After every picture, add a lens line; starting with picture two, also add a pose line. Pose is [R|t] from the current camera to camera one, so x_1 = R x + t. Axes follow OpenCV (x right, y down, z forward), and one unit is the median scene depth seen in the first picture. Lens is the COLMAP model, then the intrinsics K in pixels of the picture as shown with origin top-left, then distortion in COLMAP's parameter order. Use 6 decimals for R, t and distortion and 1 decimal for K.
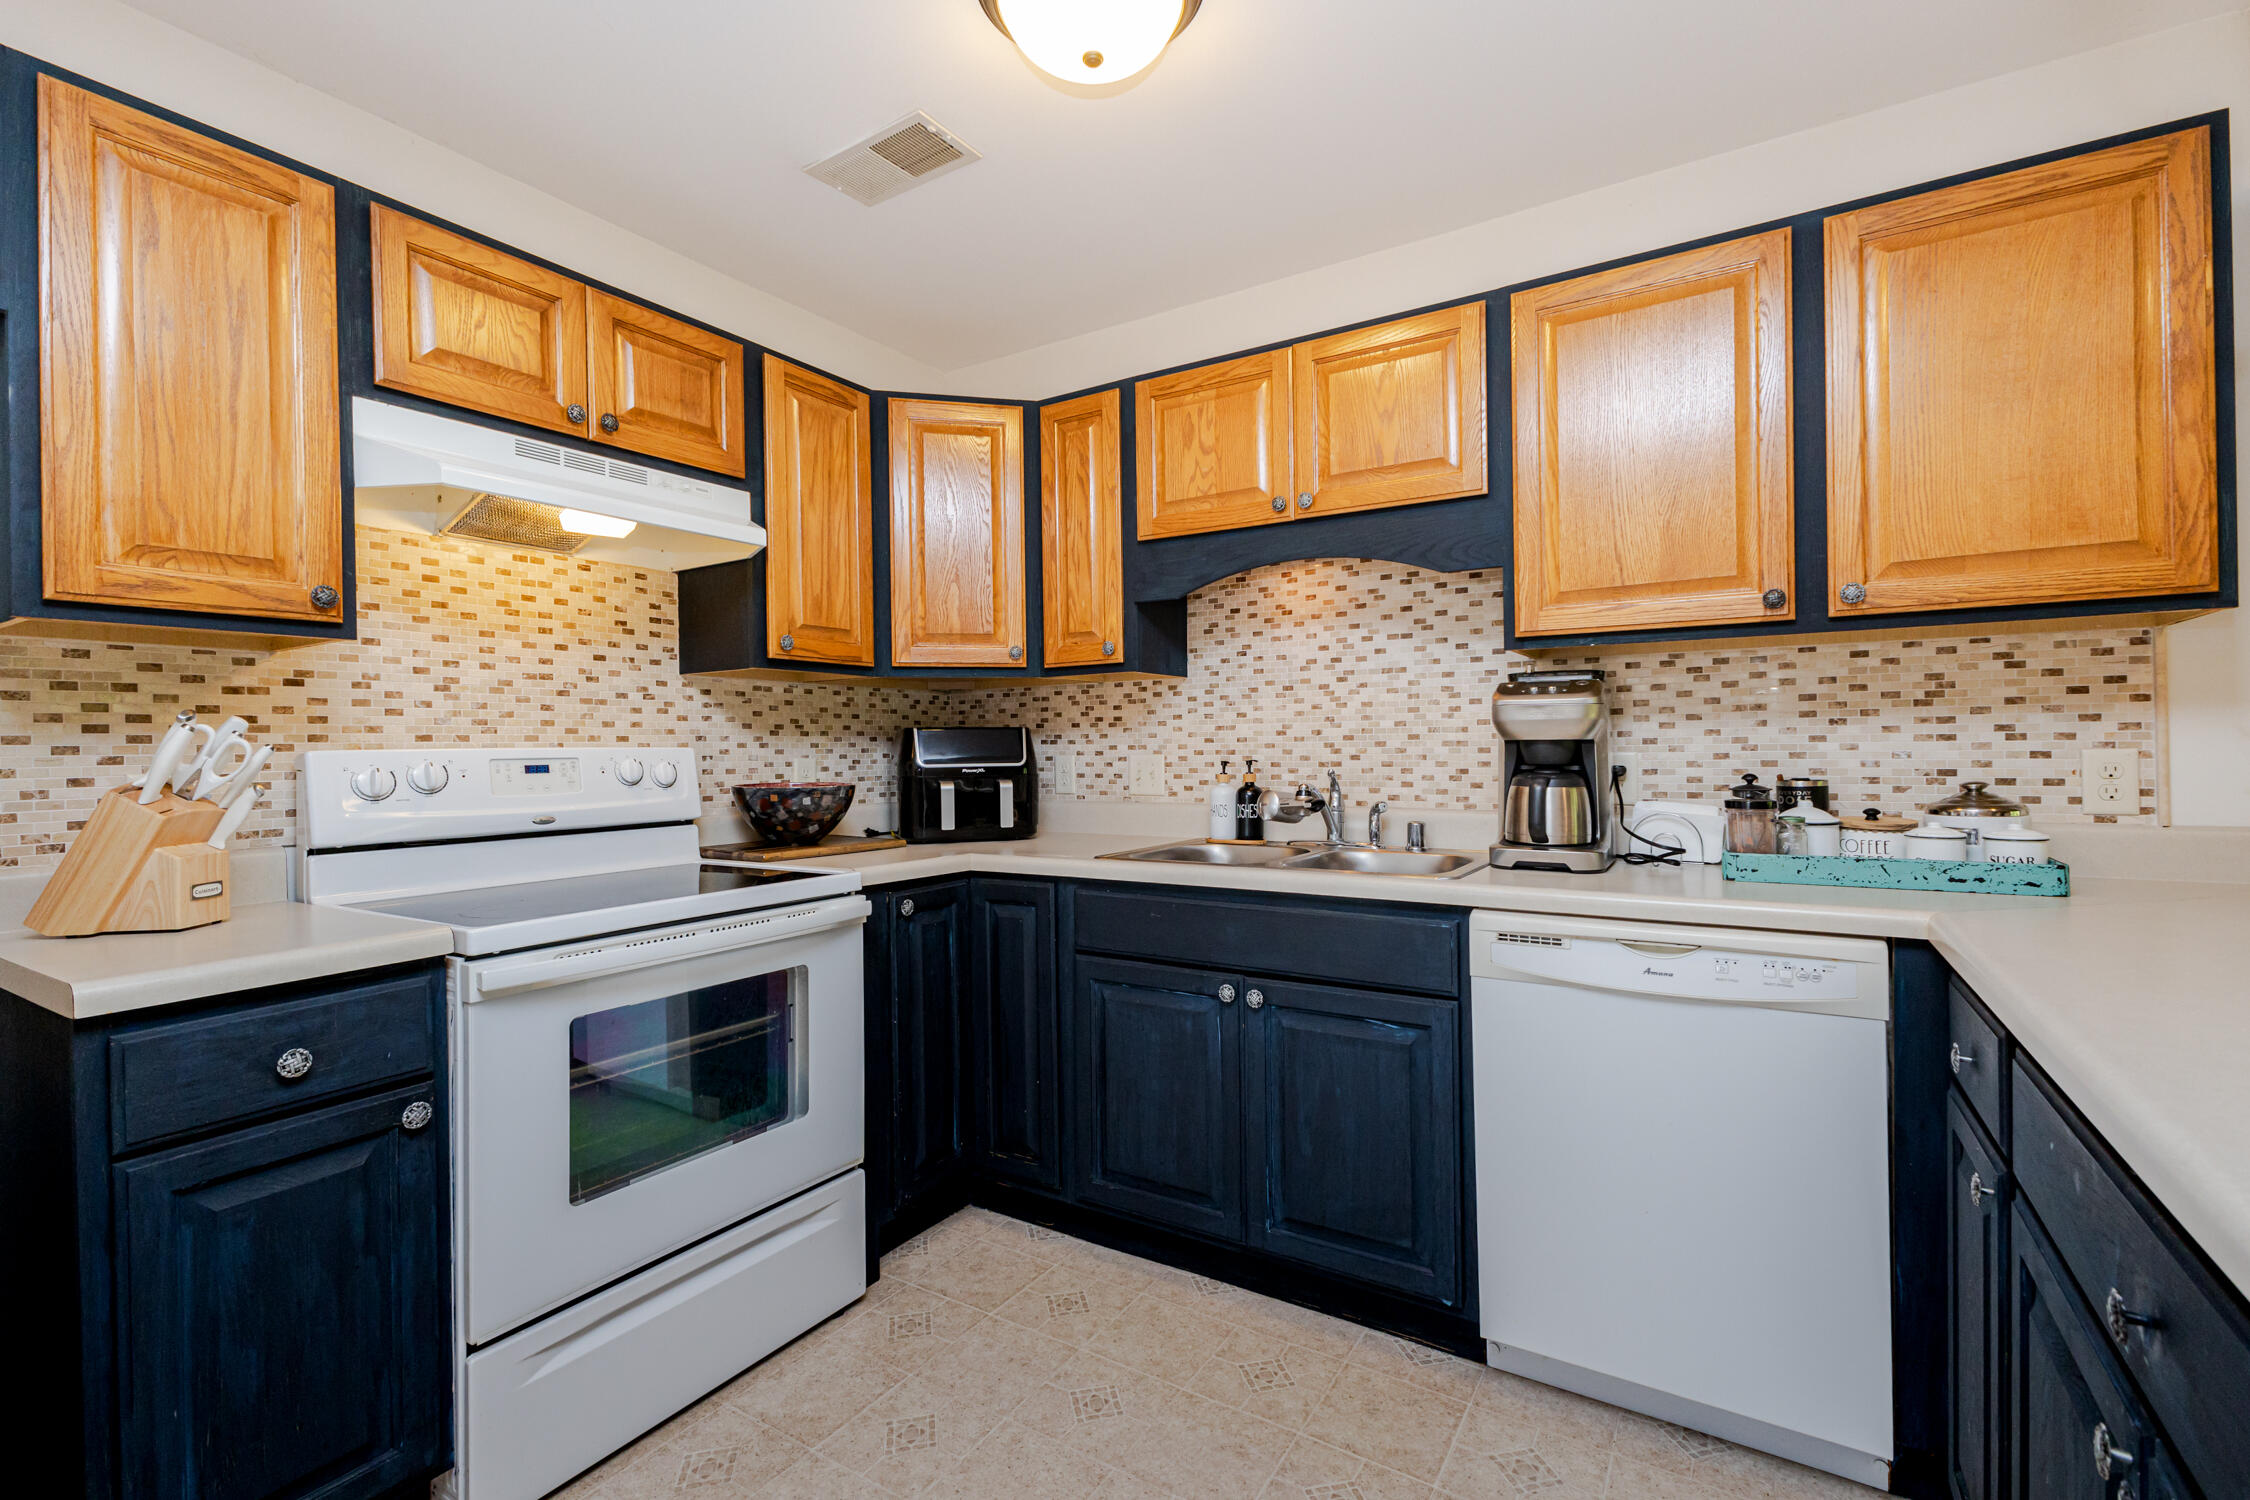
lens RADIAL K [[968.1, 0, 1153.1], [0, 968.1, 742.3], [0, 0, 1]] dist [0.009943, -0.000366]
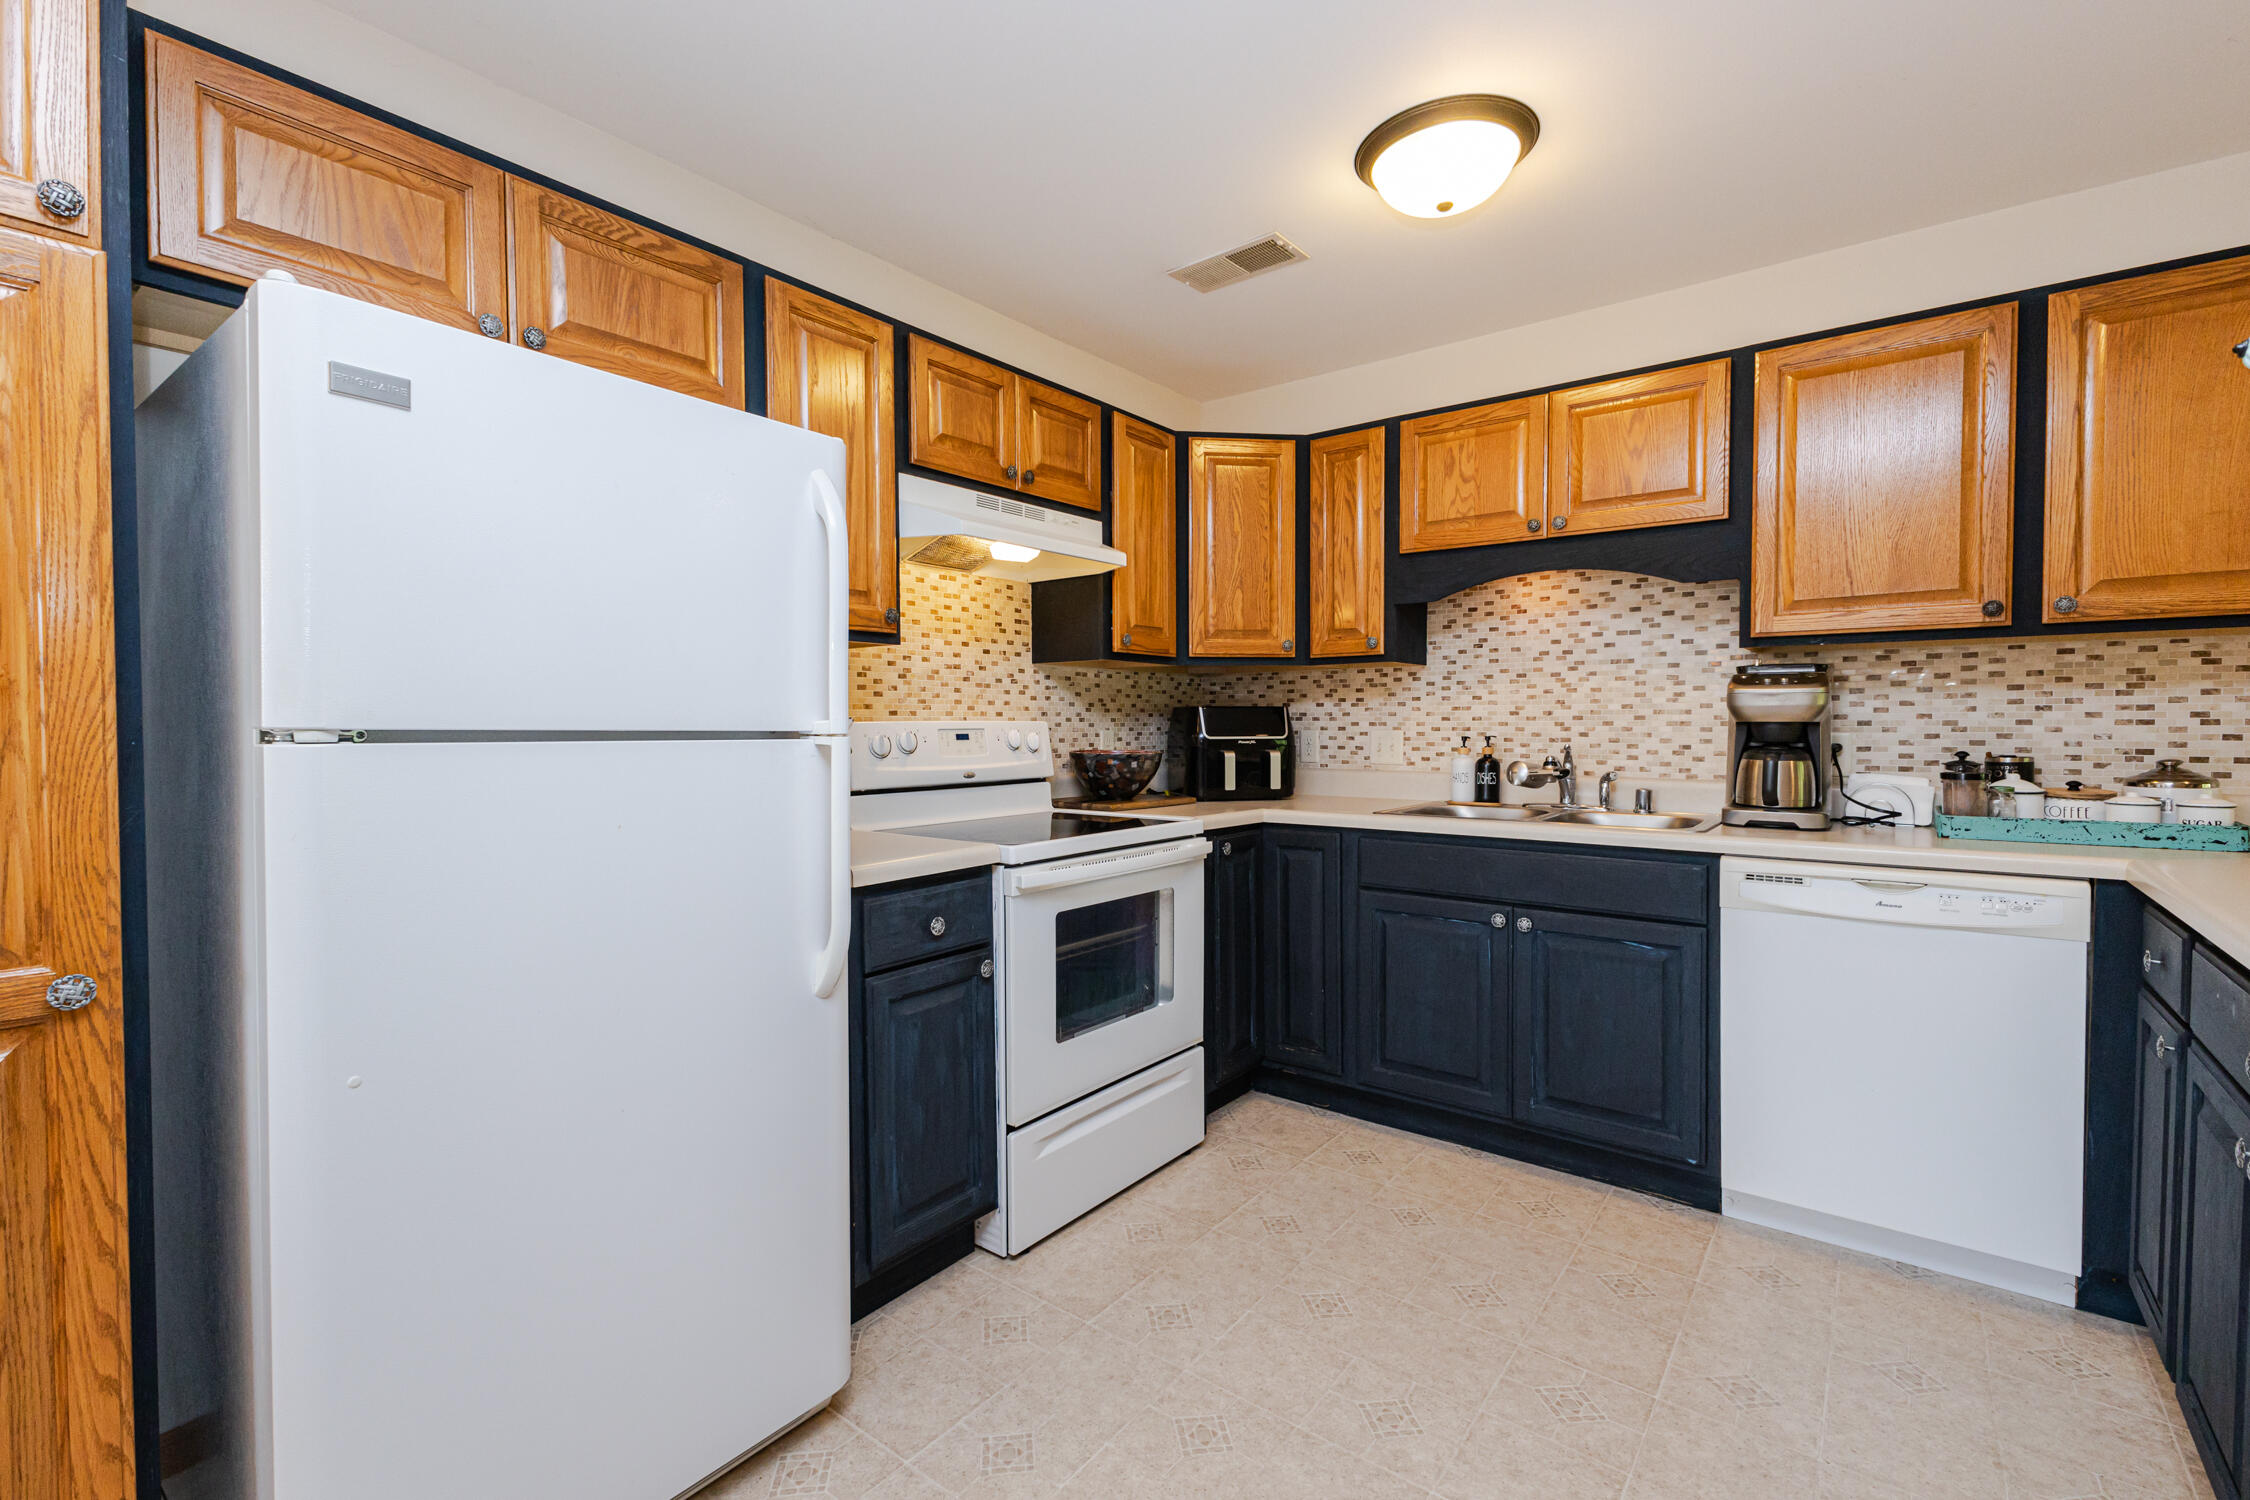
lens RADIAL K [[1002.2, 0, 1103.1], [0, 1002.2, 741.7], [0, 0, 1]] dist [0.023821, -0.006508]
pose [[0.994182, 0.011094, -0.107142, -0.272558], [-0.008359, 0.999628, 0.025942, -0.002725], [0.107390, -0.024896, 0.993905, -0.322544]]
